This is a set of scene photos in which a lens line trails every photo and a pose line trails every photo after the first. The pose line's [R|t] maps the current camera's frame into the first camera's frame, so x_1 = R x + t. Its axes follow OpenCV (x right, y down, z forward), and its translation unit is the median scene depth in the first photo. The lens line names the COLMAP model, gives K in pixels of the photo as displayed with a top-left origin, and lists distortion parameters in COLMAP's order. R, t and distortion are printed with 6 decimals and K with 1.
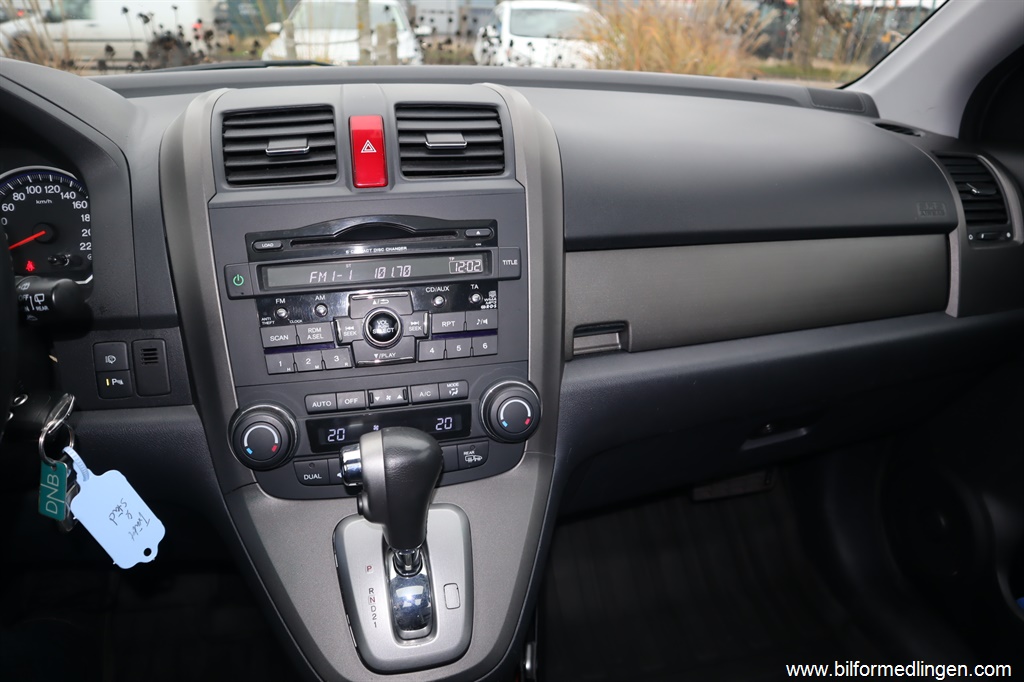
lens RADIAL K [[705.9, 0, 516.9], [0, 705.9, 342.9], [0, 0, 1]] dist [-0.119733, 0.070602]
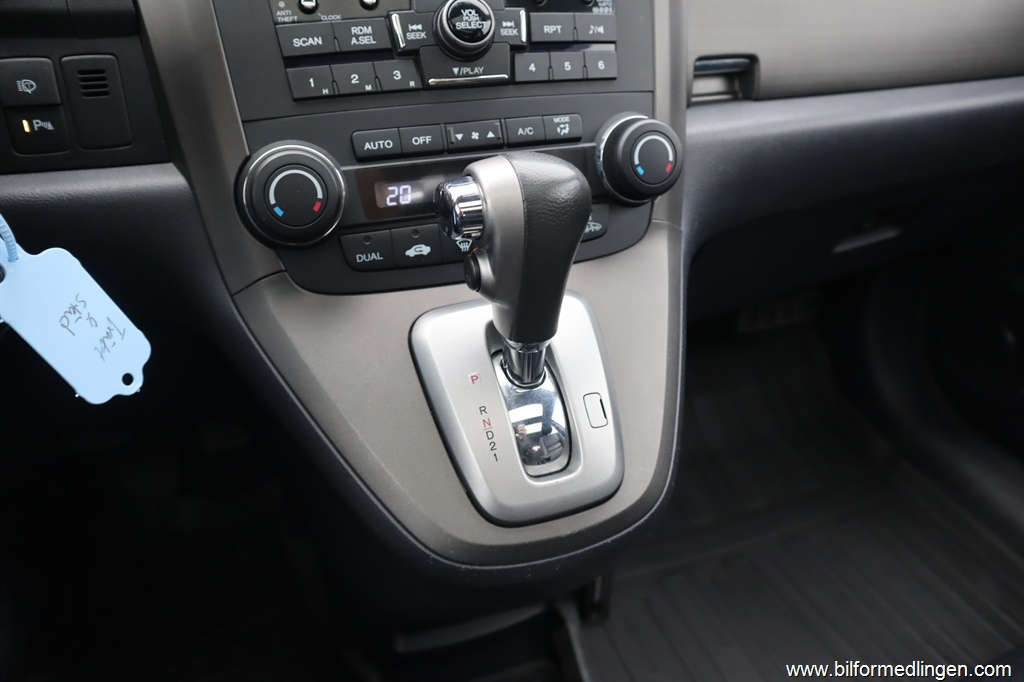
lens RADIAL K [[705.9, 0, 516.9], [0, 705.9, 342.9], [0, 0, 1]] dist [-0.119733, 0.070602]
pose [[0.991236, -0.060441, 0.117465, -0.228861], [0.043307, 0.988731, 0.143300, 0.176784], [-0.124802, -0.136958, 0.982684, 0.298806]]
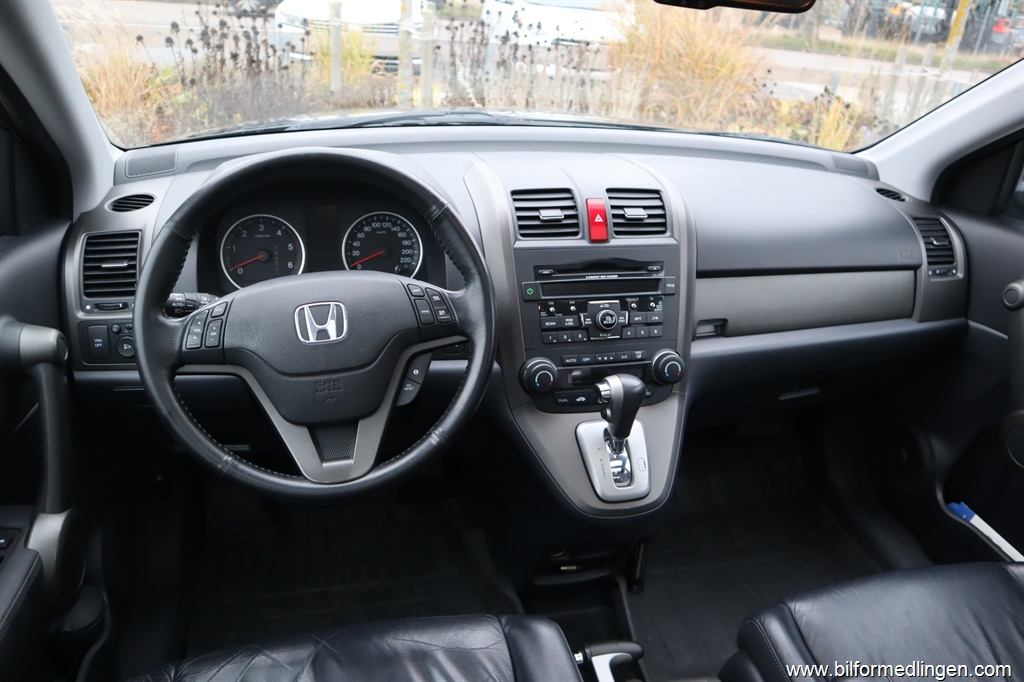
lens RADIAL K [[732.7, 0, 517.2], [0, 732.7, 345.2], [0, 0, 1]] dist [-0.114958, 0.073009]
pose [[0.998872, 0.036566, 0.030300, -0.460502], [-0.038092, 0.997950, 0.051418, -0.043839], [-0.028357, -0.052514, 0.998217, -0.865989]]
